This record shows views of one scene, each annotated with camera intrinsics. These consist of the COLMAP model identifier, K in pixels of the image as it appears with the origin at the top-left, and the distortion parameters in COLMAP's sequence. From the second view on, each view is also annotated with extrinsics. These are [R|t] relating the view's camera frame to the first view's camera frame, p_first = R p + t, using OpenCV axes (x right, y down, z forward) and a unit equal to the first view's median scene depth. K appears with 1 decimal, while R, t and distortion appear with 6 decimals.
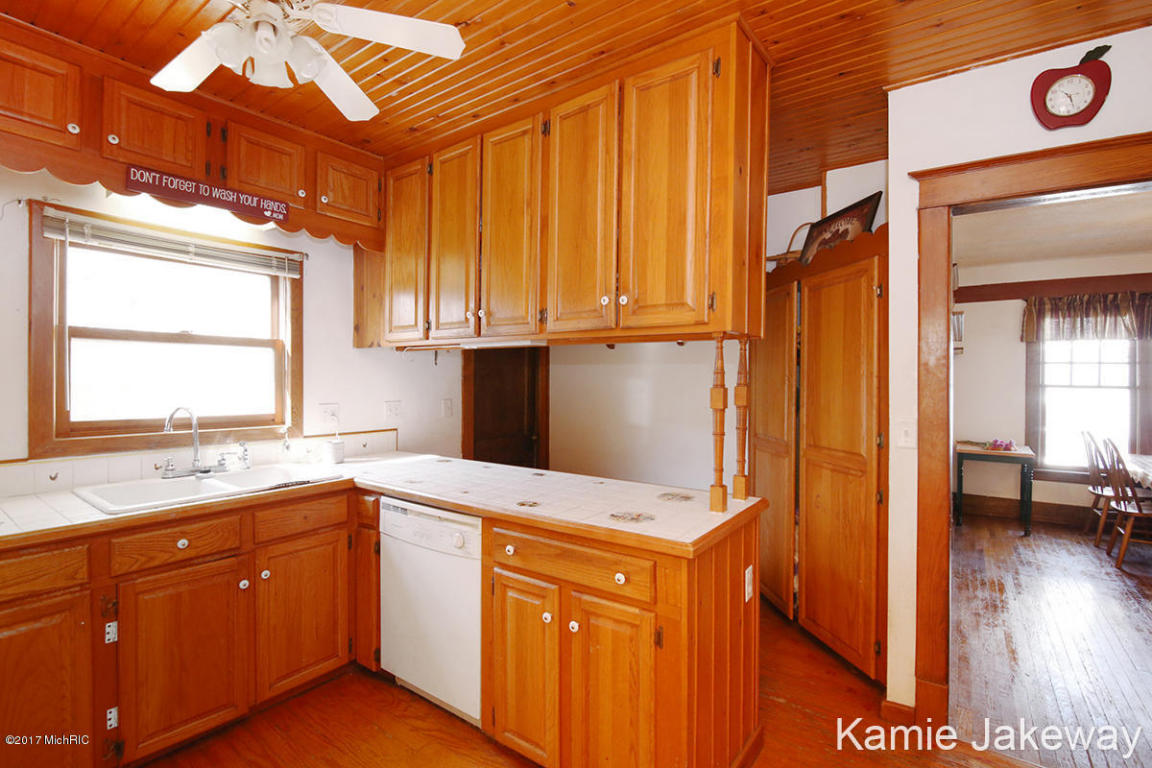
lens RADIAL K [[545.2, 0, 573.6], [0, 545.2, 379.1], [0, 0, 1]] dist [-0.001972, -0.000022]
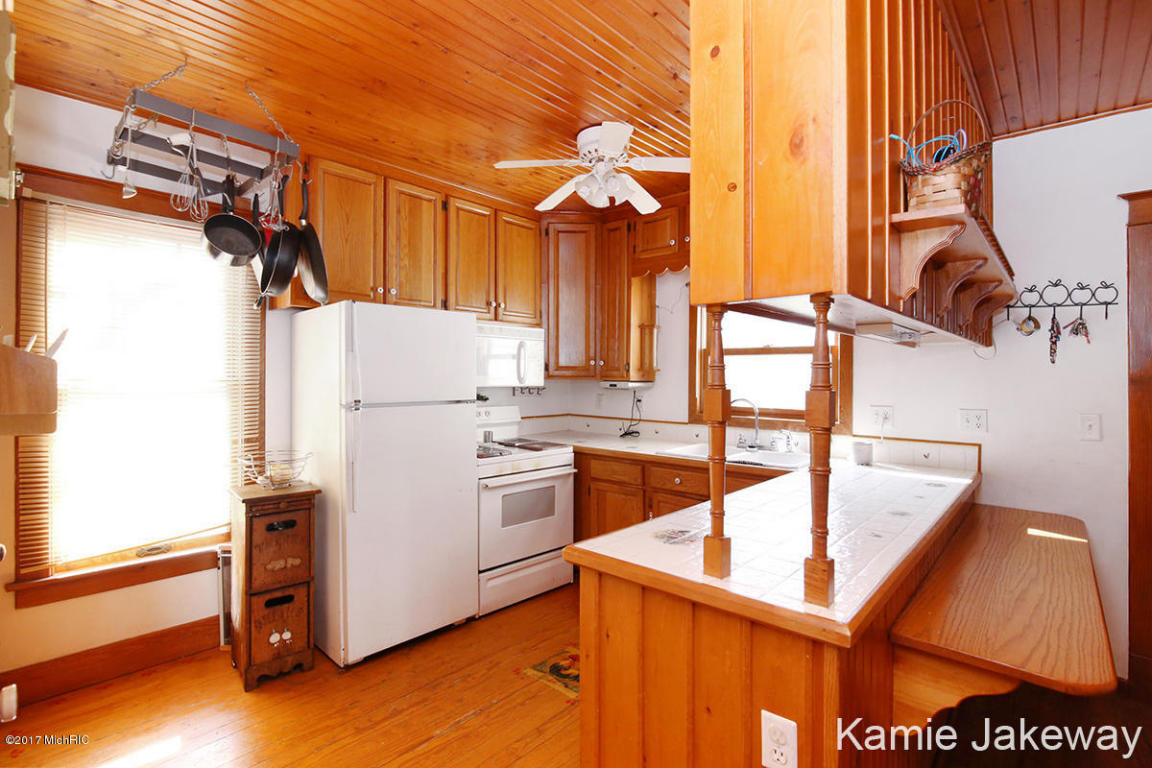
lens RADIAL K [[545.2, 0, 573.6], [0, 545.2, 379.1], [0, 0, 1]] dist [-0.001972, -0.000022]
pose [[-0.117833, -0.004088, -0.993025, 0.730241], [-0.010868, 0.999937, -0.002827, 0.006726], [0.992974, 0.010460, -0.117870, 0.697113]]
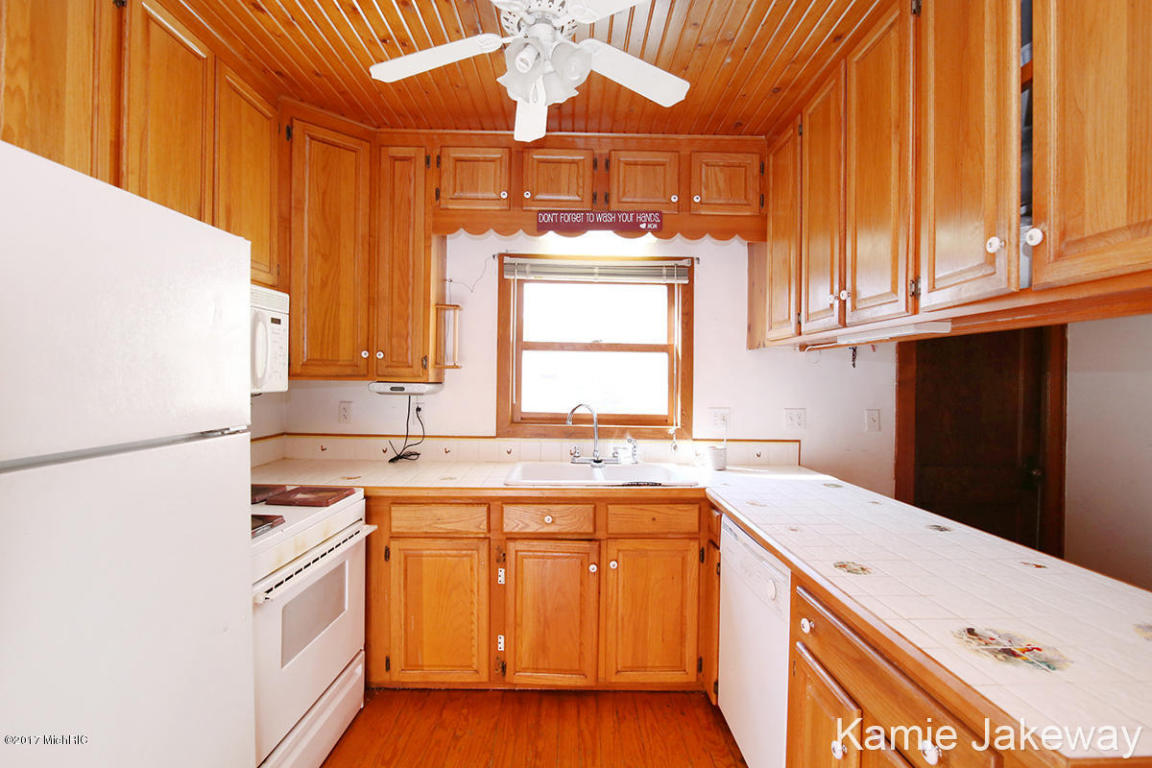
lens RADIAL K [[537.2, 0, 573.1], [0, 537.2, 379.0], [0, 0, 1]] dist [-0.015281, -0.000184]
pose [[0.601546, 0.001960, -0.798836, 0.194447], [-0.011066, 0.999921, -0.005880, 0.002590], [0.798762, 0.012377, 0.601520, 0.266877]]
